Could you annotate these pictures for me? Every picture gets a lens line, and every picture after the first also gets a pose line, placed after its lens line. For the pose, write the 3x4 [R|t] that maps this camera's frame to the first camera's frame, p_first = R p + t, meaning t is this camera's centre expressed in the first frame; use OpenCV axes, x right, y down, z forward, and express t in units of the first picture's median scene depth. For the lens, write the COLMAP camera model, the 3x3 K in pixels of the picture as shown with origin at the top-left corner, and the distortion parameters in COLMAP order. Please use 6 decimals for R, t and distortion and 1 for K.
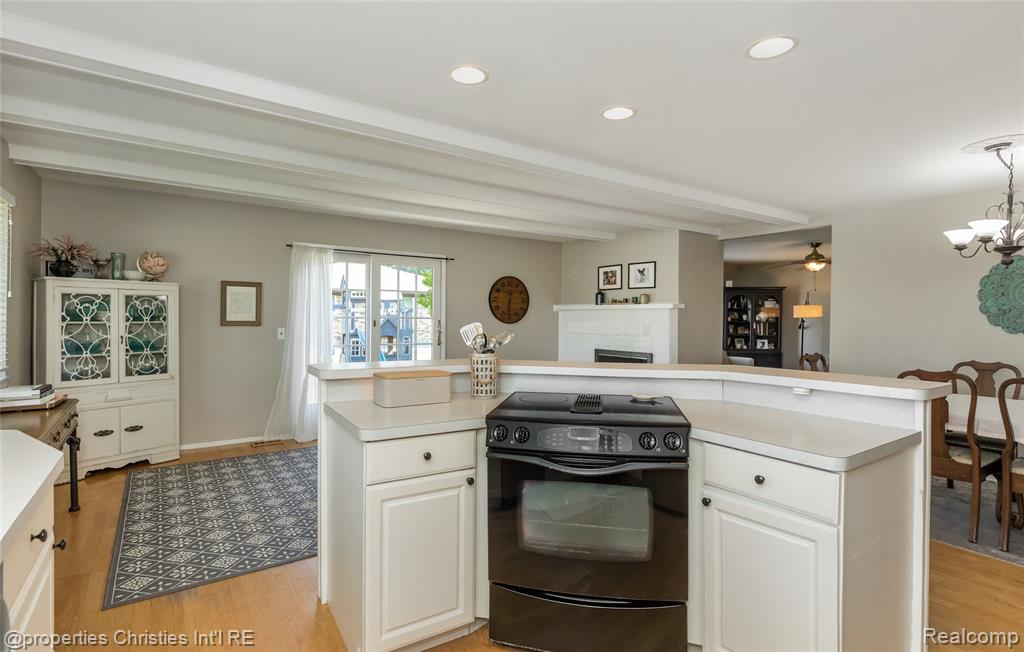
lens RADIAL K [[513.9, 0, 509.8], [0, 513.9, 325.2], [0, 0, 1]] dist [-0.002466, 0.000897]
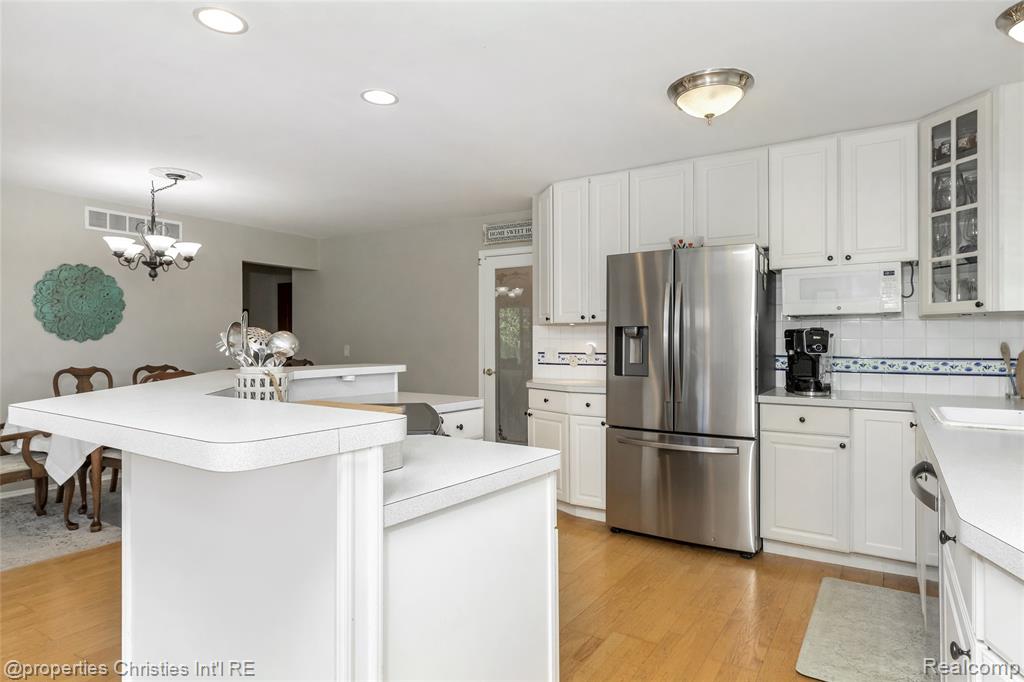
lens RADIAL K [[600.1, 0, 514.5], [0, 600.1, 344.6], [0, 0, 1]] dist [-0.004910, -0.002549]
pose [[-0.350698, -0.013067, 0.936397, -0.345600], [0.007761, 0.999828, 0.016859, 0.009437], [-0.936456, 0.013180, -0.350536, 0.442374]]
